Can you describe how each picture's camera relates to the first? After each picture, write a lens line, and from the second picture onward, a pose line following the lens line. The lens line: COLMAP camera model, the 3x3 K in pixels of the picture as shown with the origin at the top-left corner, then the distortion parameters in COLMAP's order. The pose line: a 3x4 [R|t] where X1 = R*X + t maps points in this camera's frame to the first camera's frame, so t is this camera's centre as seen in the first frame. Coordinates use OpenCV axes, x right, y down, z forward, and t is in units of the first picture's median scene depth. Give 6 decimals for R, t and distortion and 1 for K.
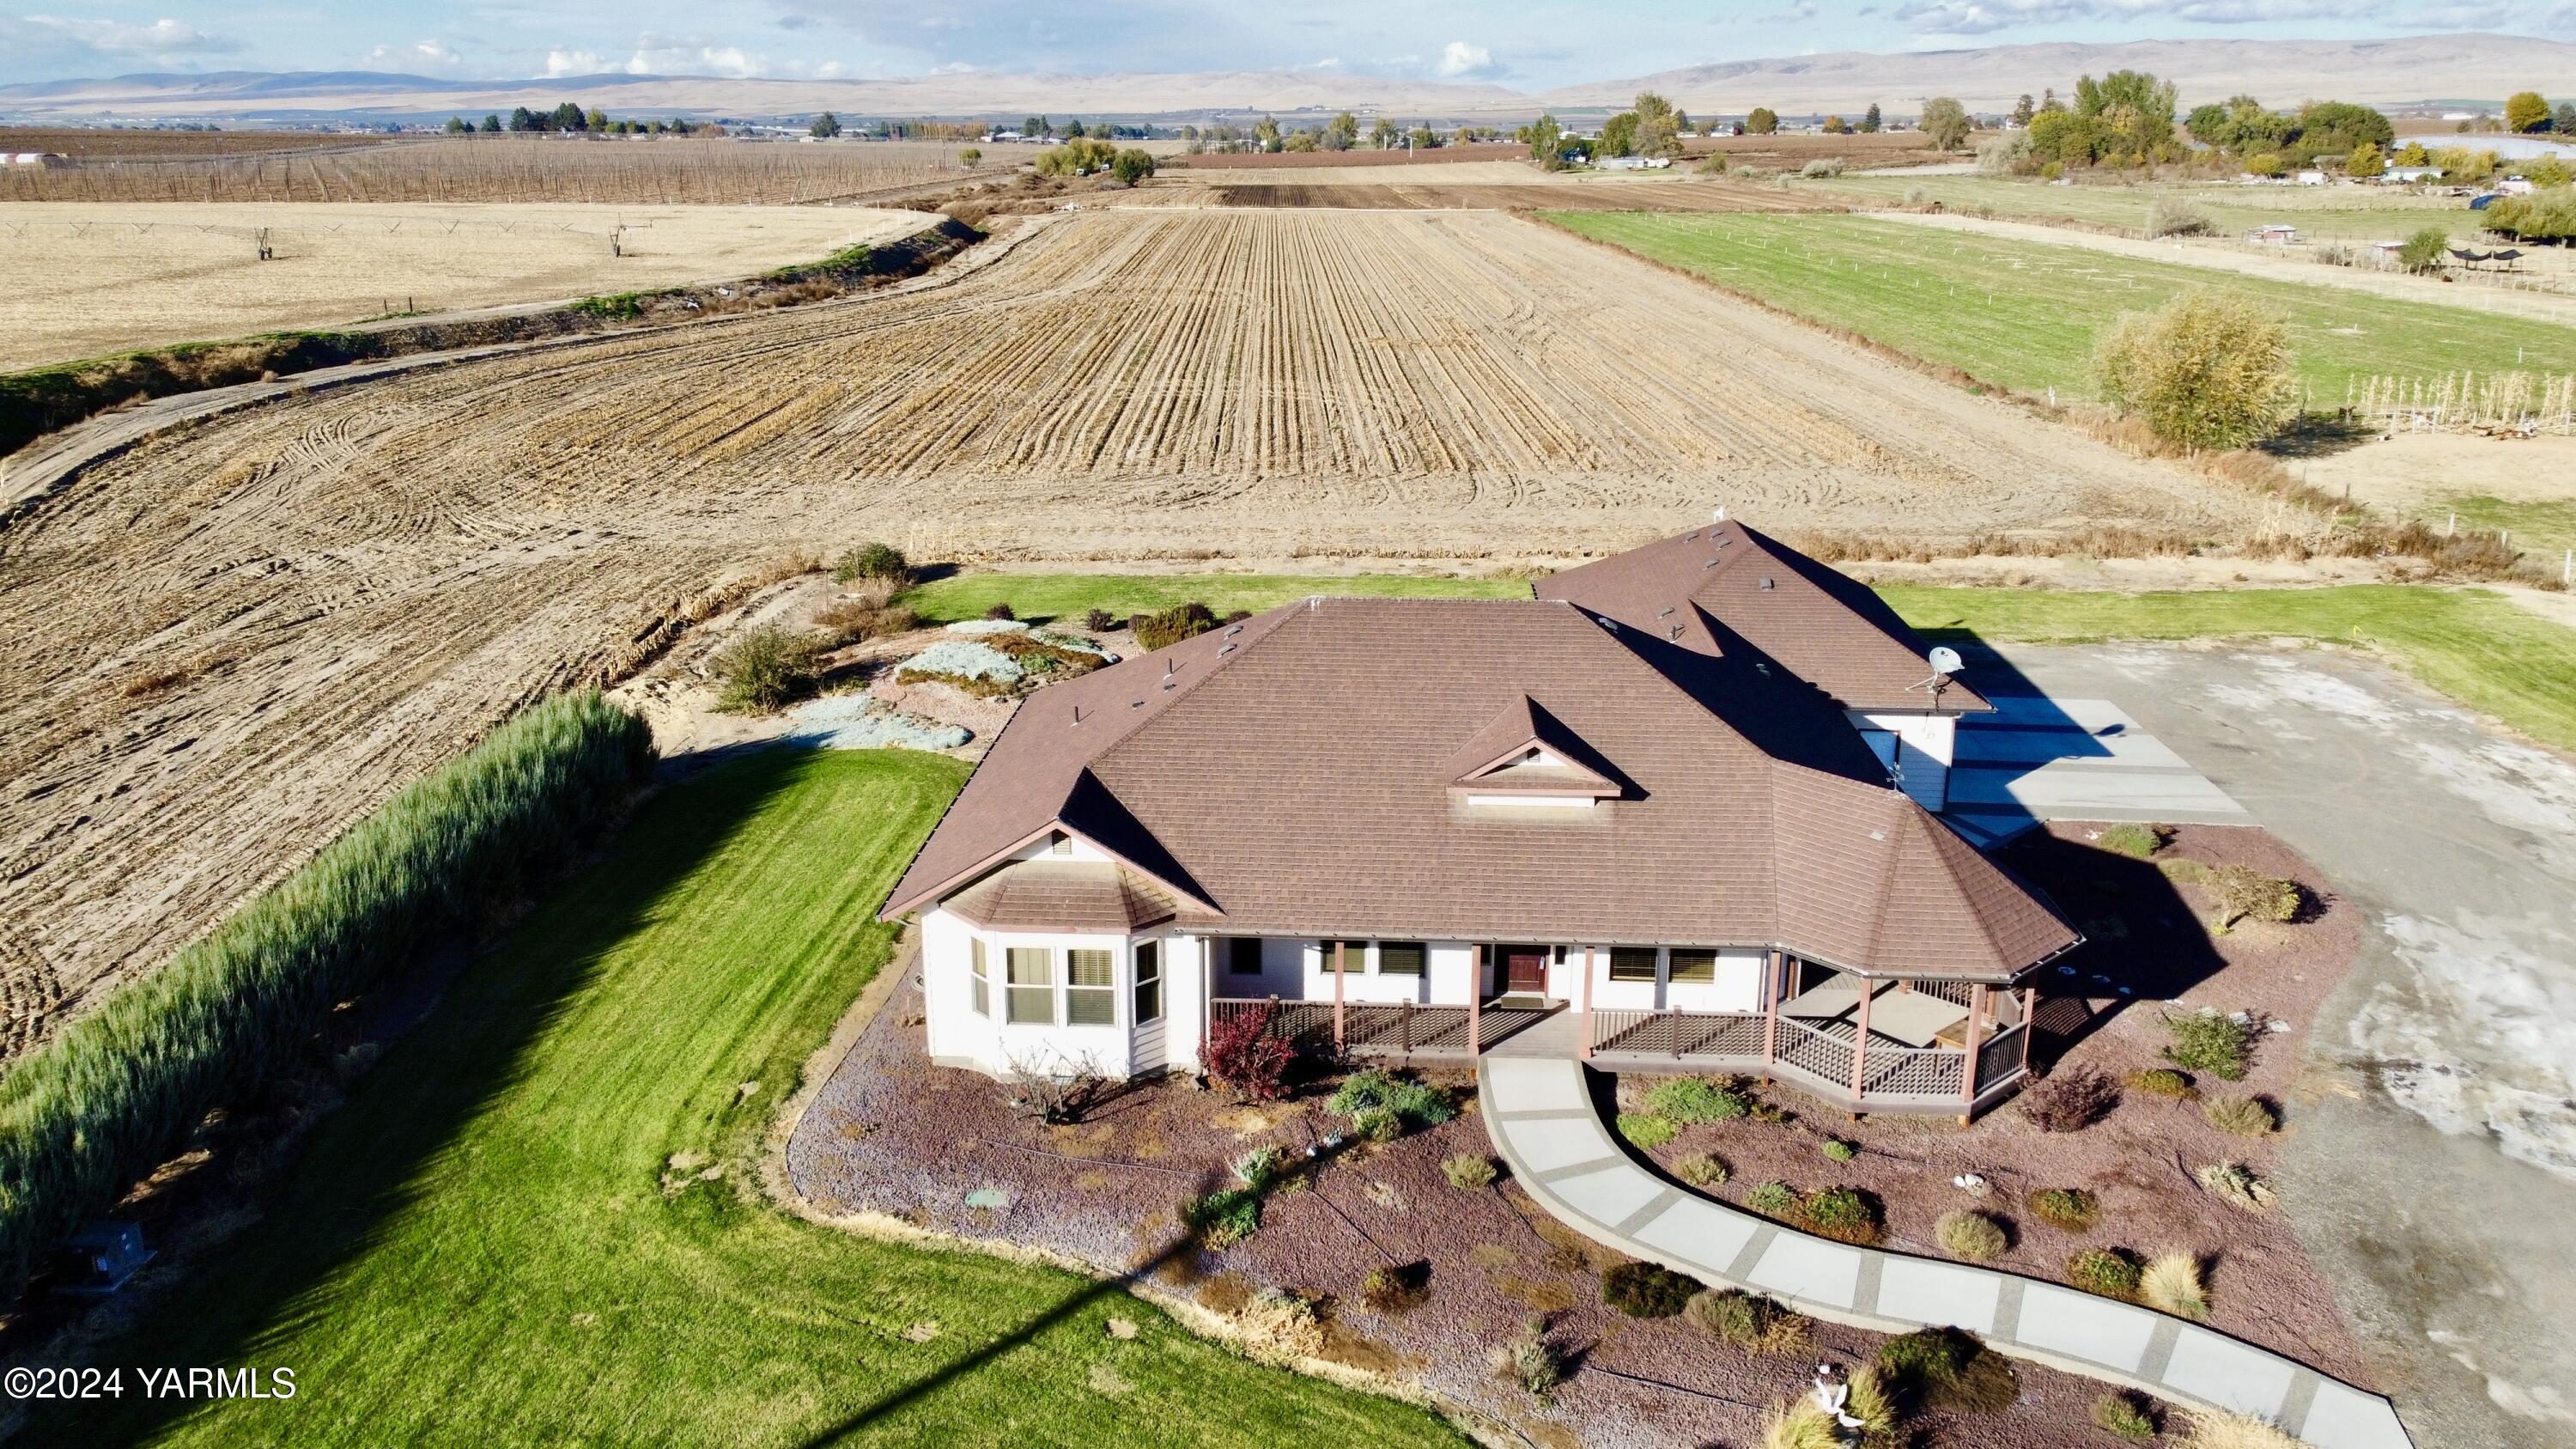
lens RADIAL K [[1948.8, 0, 1295.7], [0, 1948.8, 715.6], [0, 0, 1]] dist [0.001123, -0.003211]
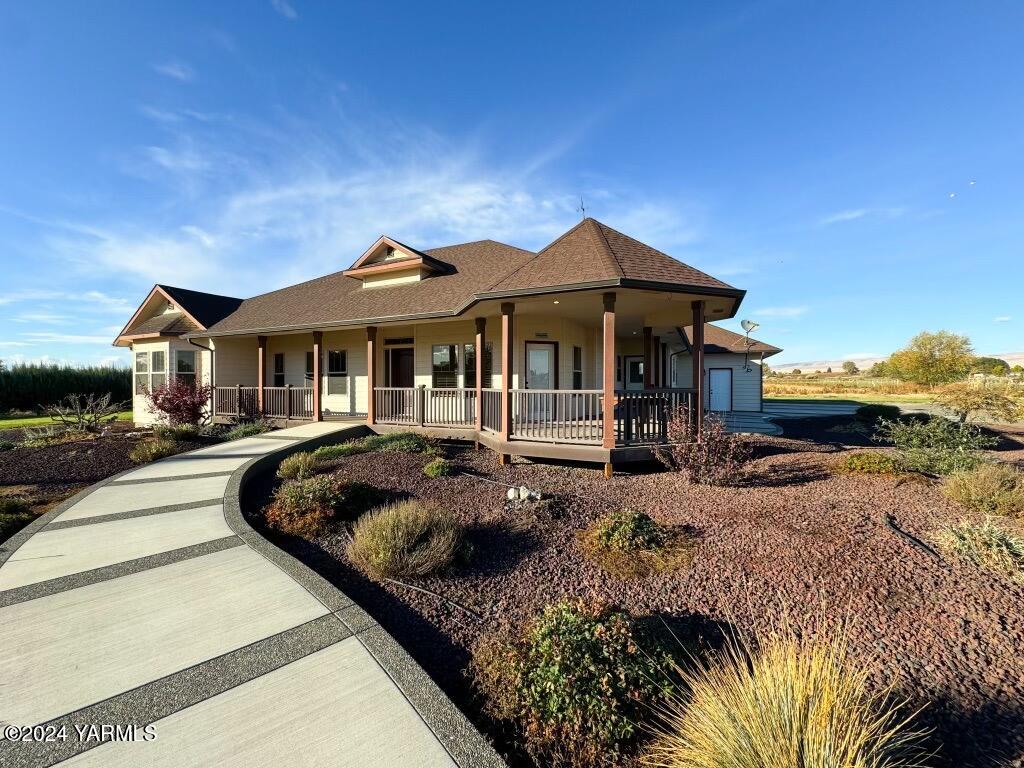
lens RADIAL K [[410.1, 0, 512.0], [0, 410.1, 384.0], [0, 0, 1]] dist [-0.001465, -0.000092]
pose [[0.926142, -0.000831, -0.377173, 0.349755], [-0.104082, 0.960606, -0.257687, 0.208348], [0.362529, 0.277912, 0.889572, 0.735134]]
